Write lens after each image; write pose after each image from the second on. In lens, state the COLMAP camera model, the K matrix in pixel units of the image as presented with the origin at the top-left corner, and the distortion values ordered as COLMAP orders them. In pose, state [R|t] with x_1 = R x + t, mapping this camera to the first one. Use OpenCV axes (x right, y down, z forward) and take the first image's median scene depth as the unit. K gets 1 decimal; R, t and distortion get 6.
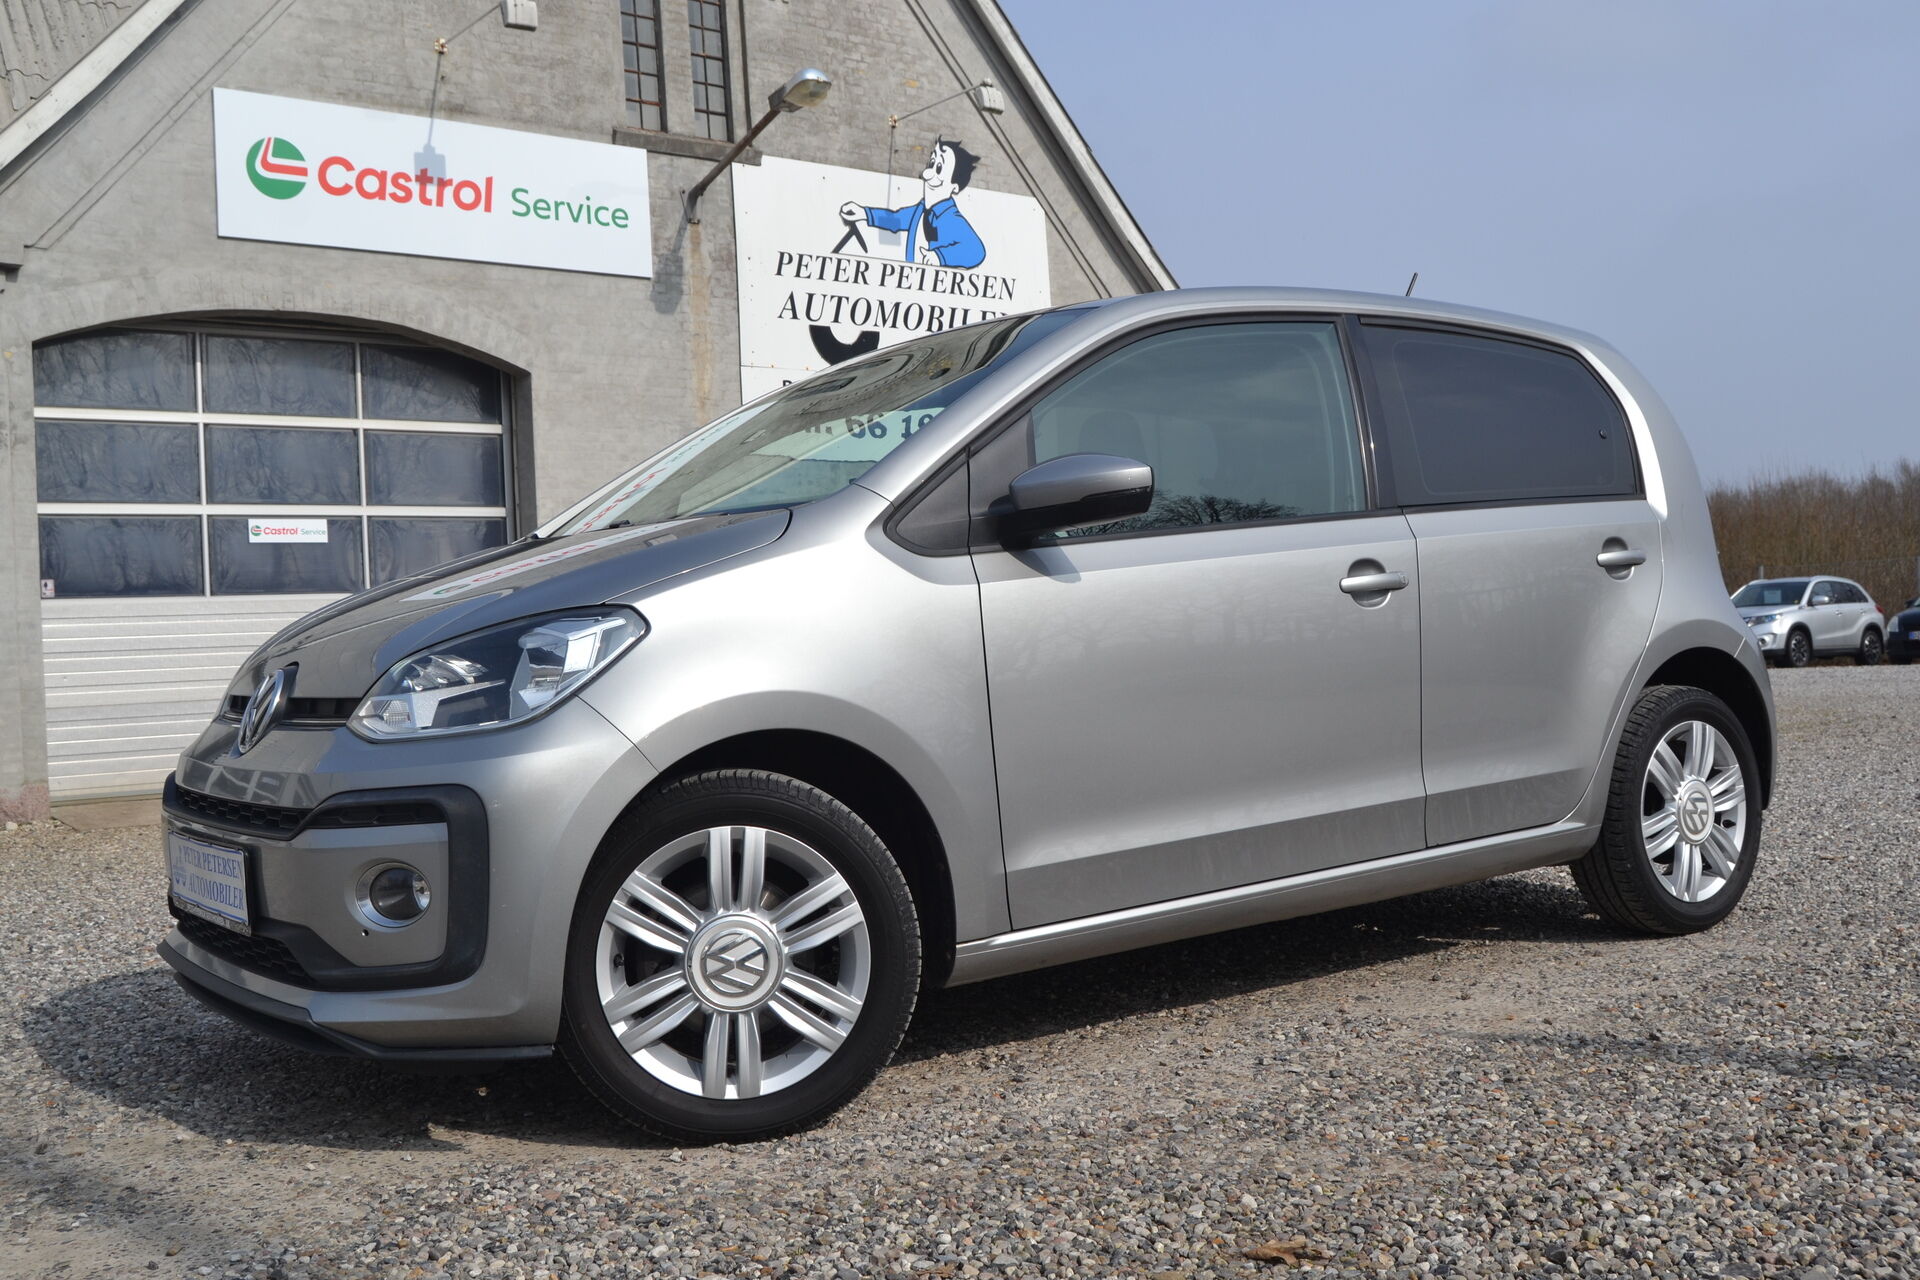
lens RADIAL K [[1947.3, 0, 961.5], [0, 1947.3, 642.1], [0, 0, 1]] dist [-0.056502, 0.000000]
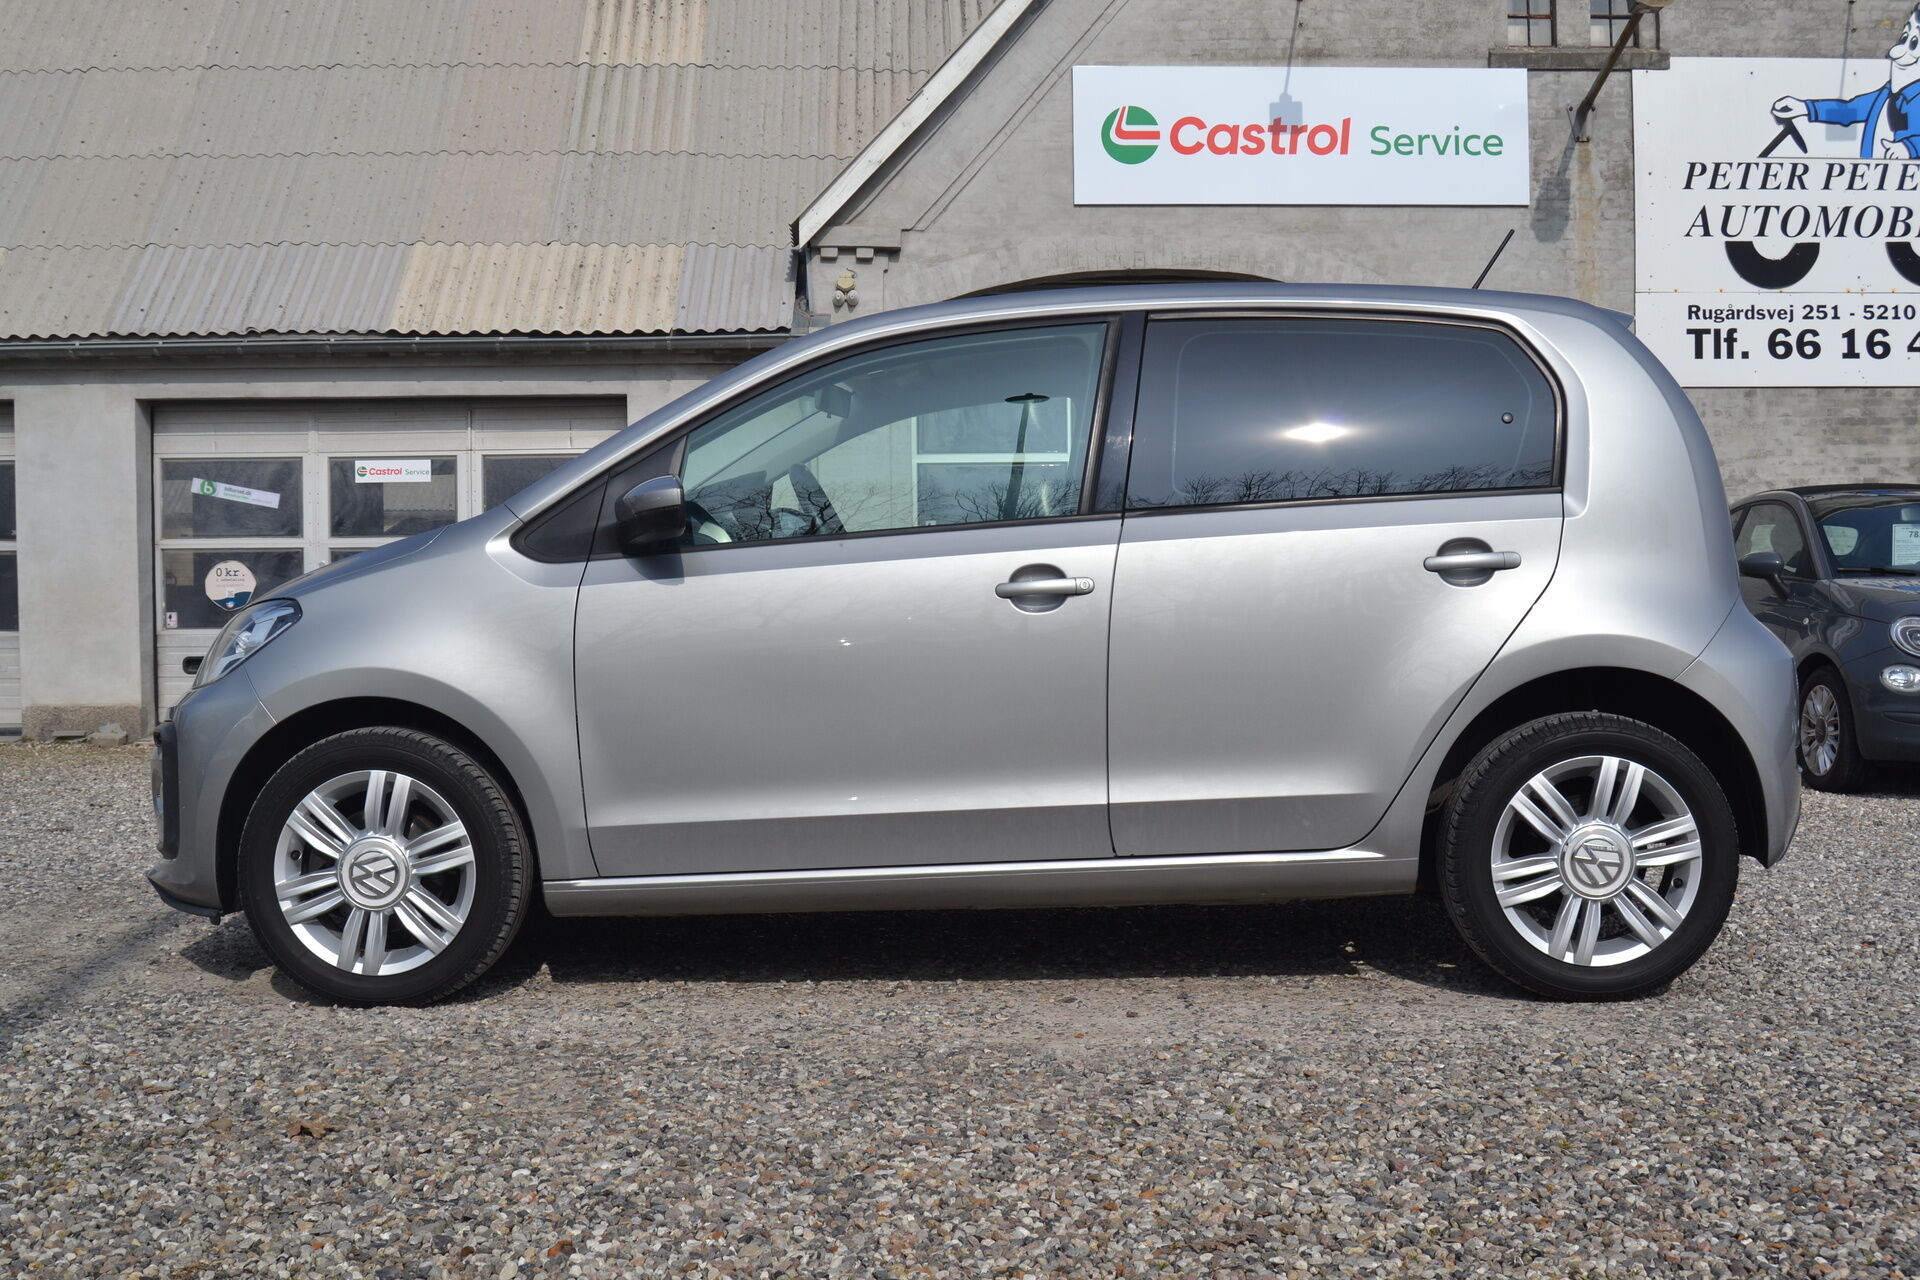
lens RADIAL K [[2063.3, 0, 961.2], [0, 2063.3, 643.6], [0, 0, 1]] dist [-0.045909, 0.000000]
pose [[0.783960, 0.048660, -0.618902, 0.282760], [-0.024056, 0.998556, 0.048039, -0.017648], [0.620346, -0.022772, 0.783998, 0.044837]]
